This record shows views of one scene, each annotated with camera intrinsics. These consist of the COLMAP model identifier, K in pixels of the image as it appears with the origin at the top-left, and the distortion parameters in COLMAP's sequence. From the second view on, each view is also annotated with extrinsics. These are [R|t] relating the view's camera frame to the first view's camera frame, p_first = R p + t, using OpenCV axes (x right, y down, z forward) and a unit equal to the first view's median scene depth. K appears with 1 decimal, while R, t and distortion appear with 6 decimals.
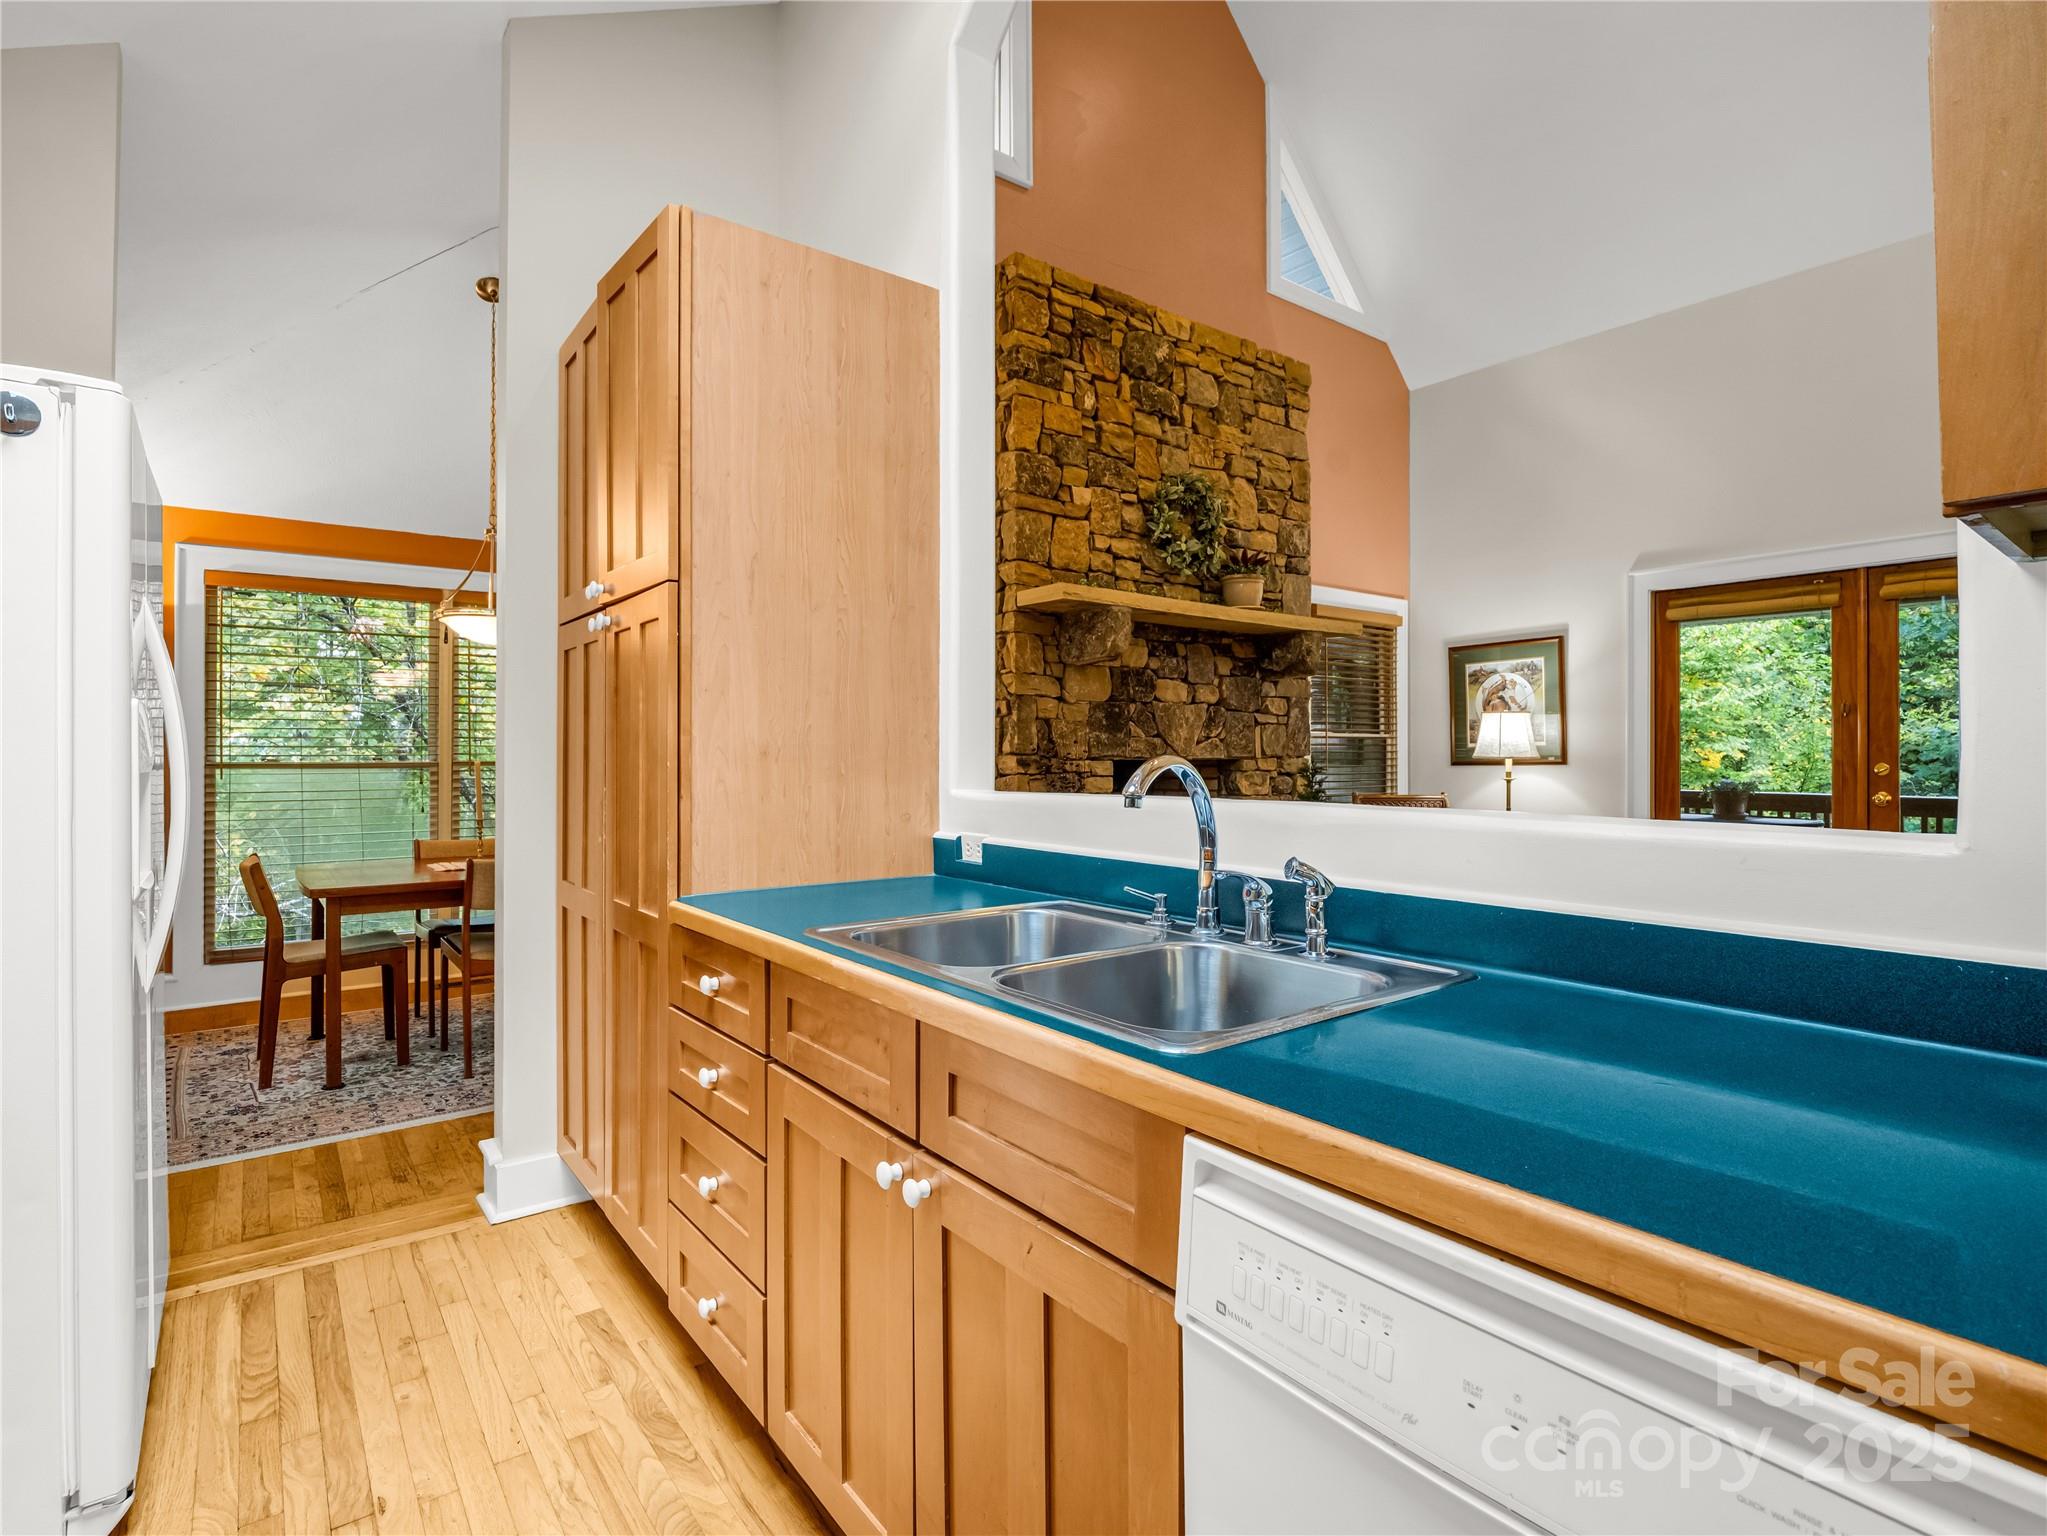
lens RADIAL K [[1009.1, 0, 1021.3], [0, 1009.1, 756.5], [0, 0, 1]] dist [-0.009850, -0.003050]
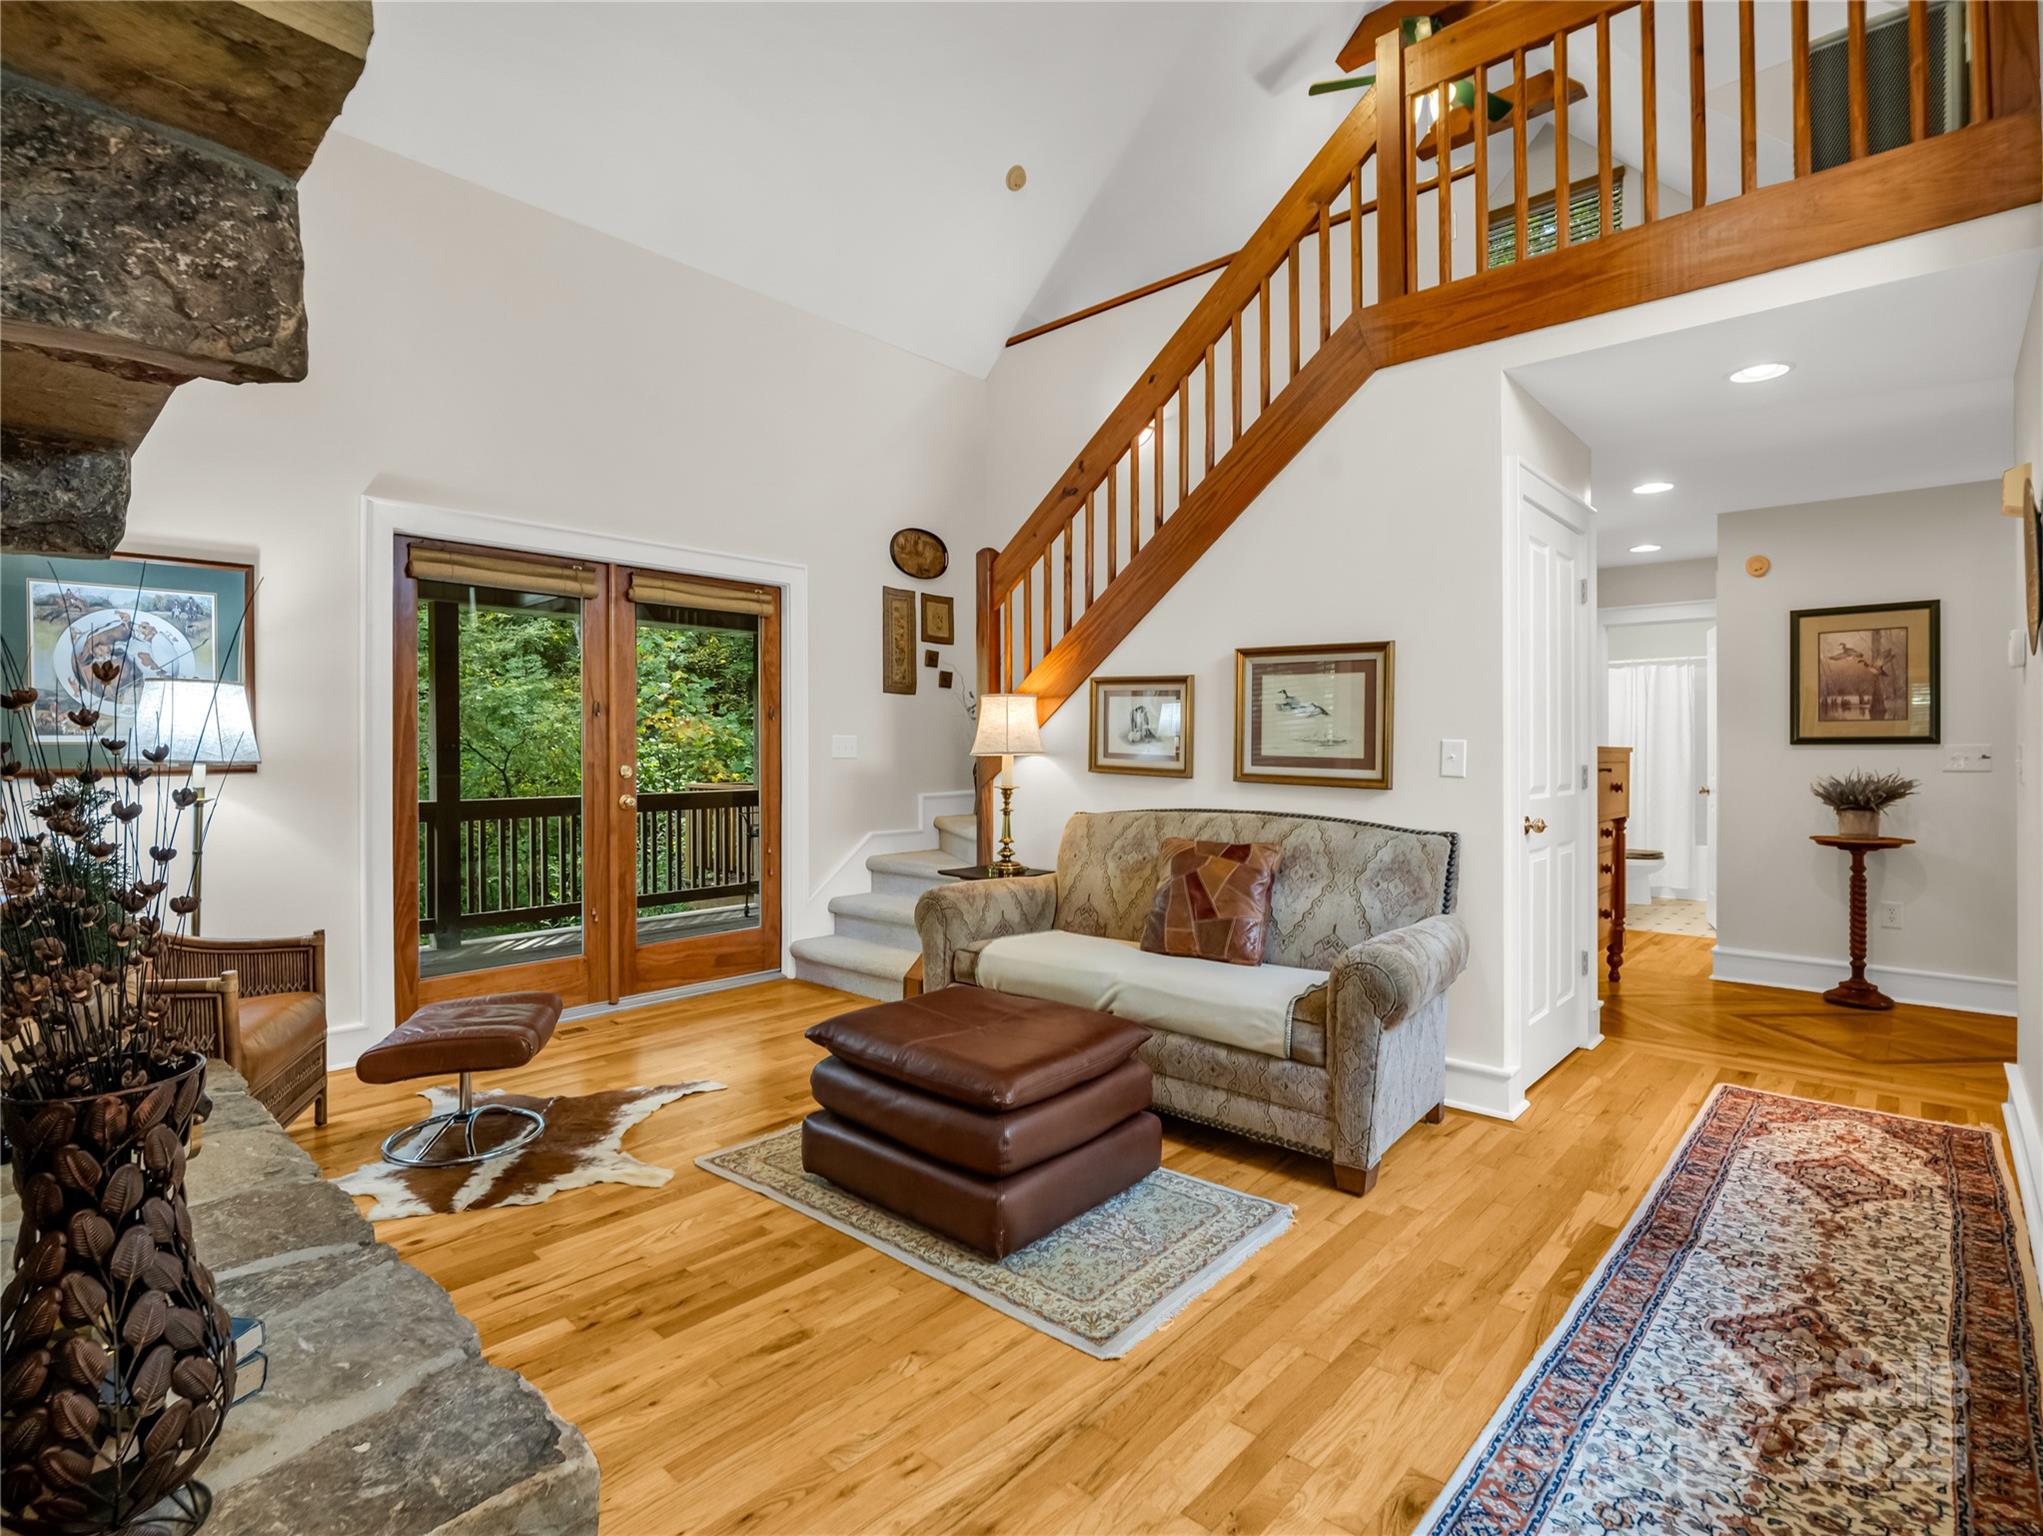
lens RADIAL K [[1007.1, 0, 1022.9], [0, 1007.1, 754.0], [0, 0, 1]] dist [-0.009850, -0.003050]
pose [[-0.170383, 0.004422, 0.985368, -0.184909], [0.005365, 0.999979, -0.003560, 0.000552], [-0.985363, 0.004680, -0.170403, 0.819048]]
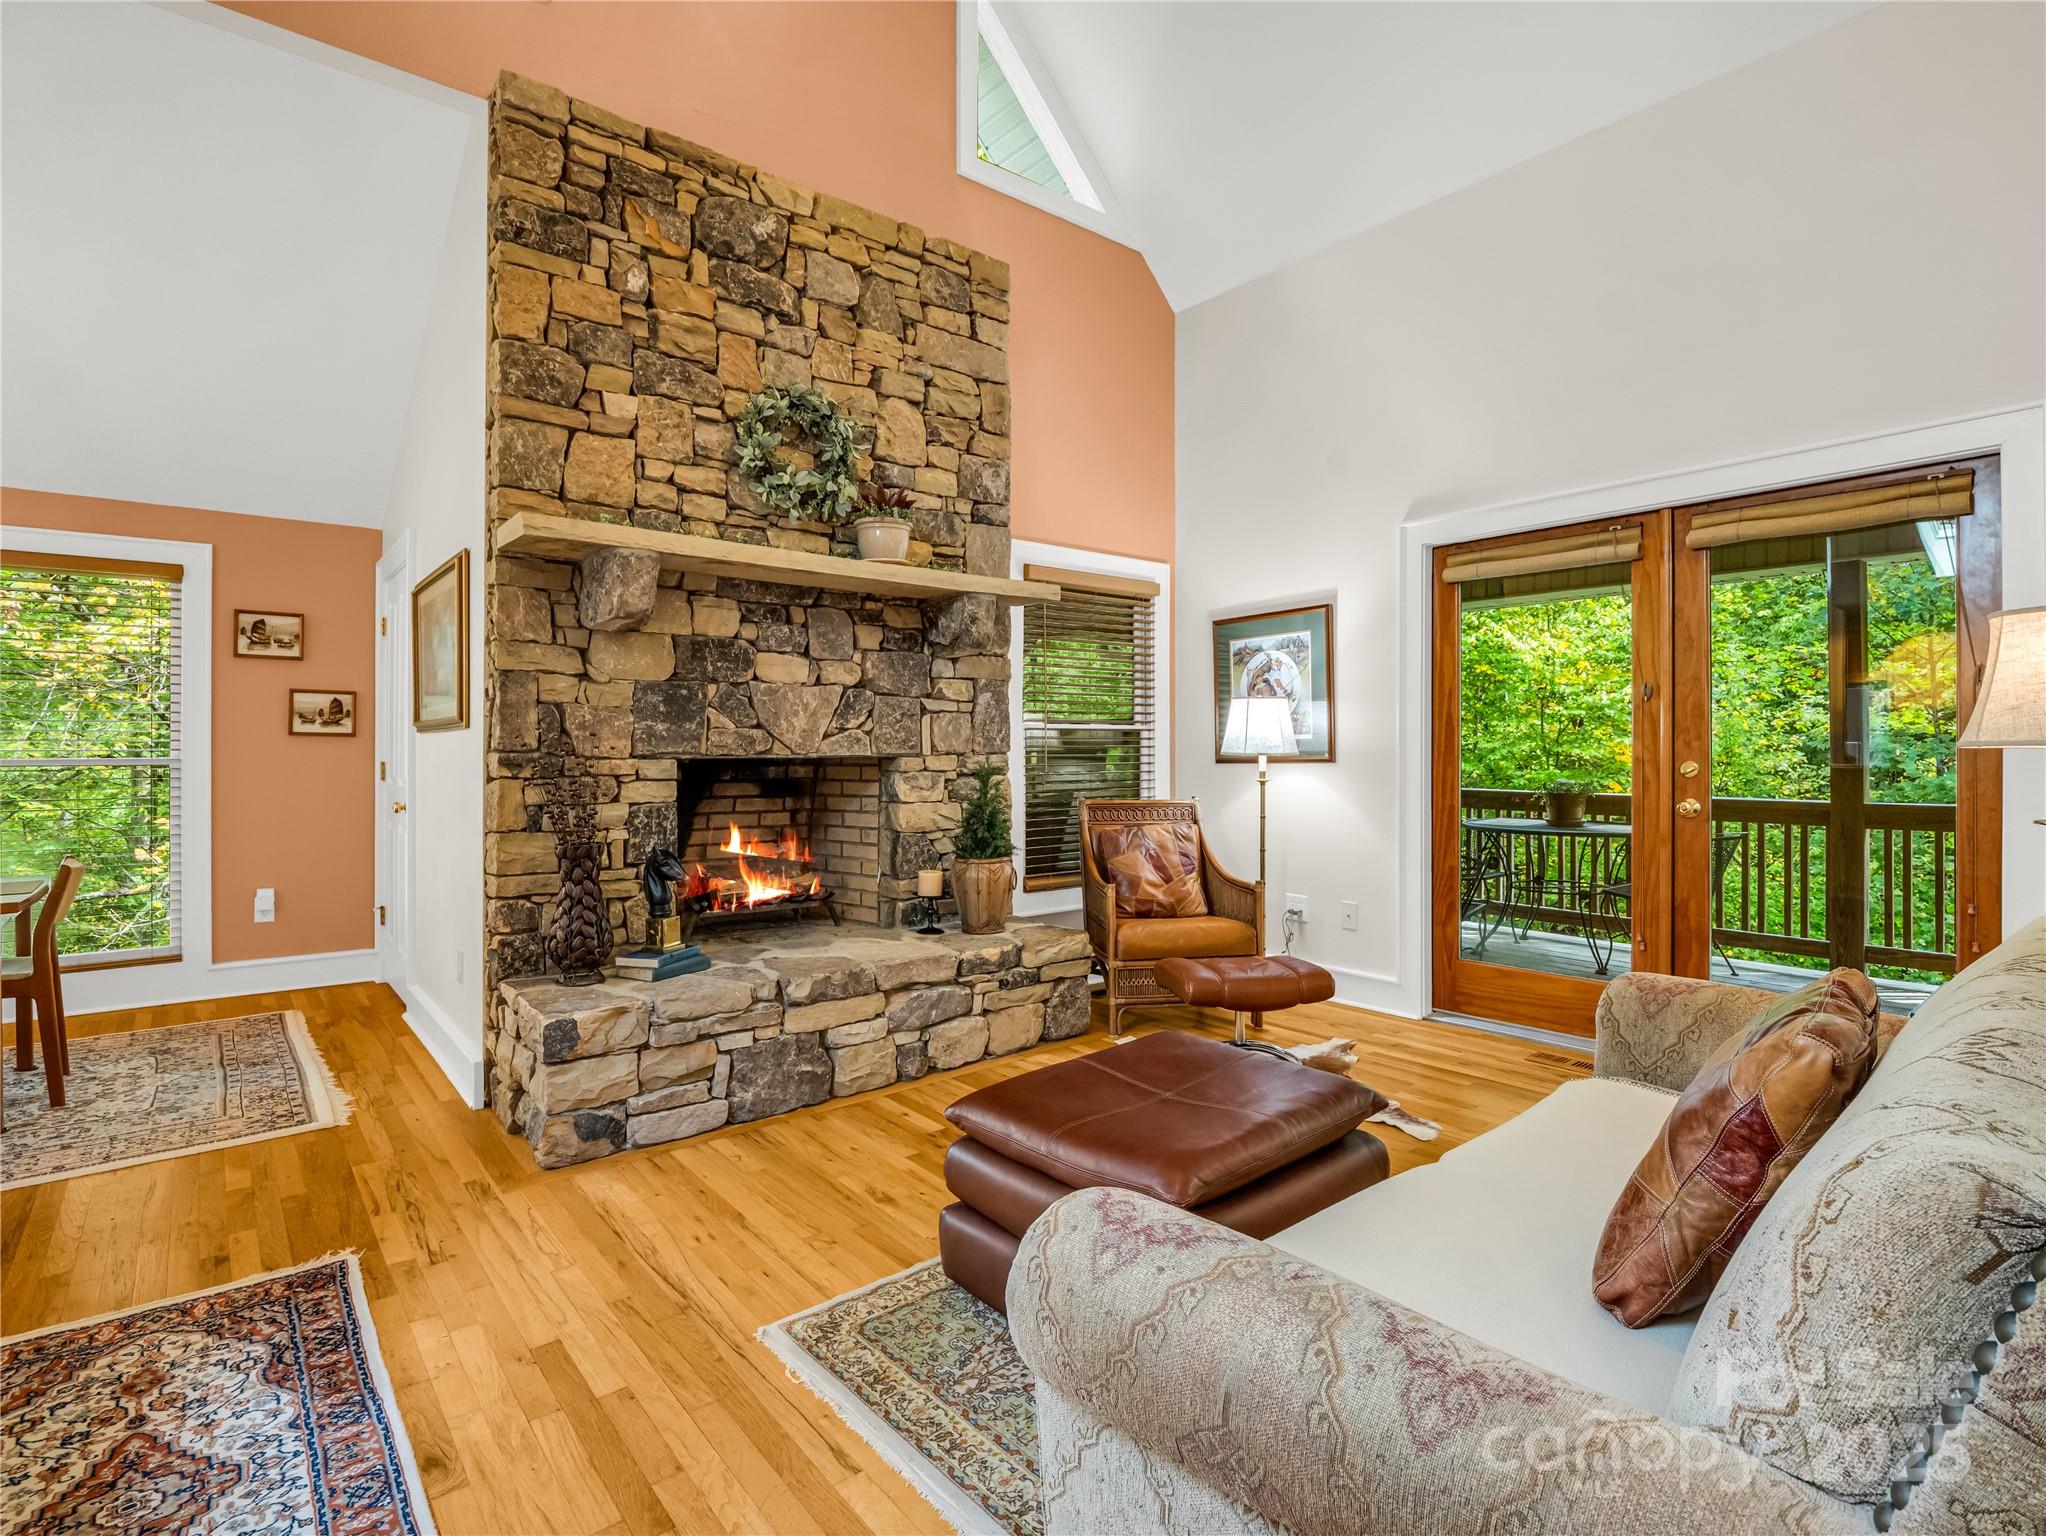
lens RADIAL K [[1008.6, 0, 1022.5], [0, 1008.6, 750.9], [0, 0, 1]] dist [-0.009850, -0.003050]
pose [[0.999681, -0.001436, 0.025200, 0.345959], [0.001503, 0.999995, -0.002633, 0.000199], [-0.025196, 0.002670, 0.999679, 0.251421]]
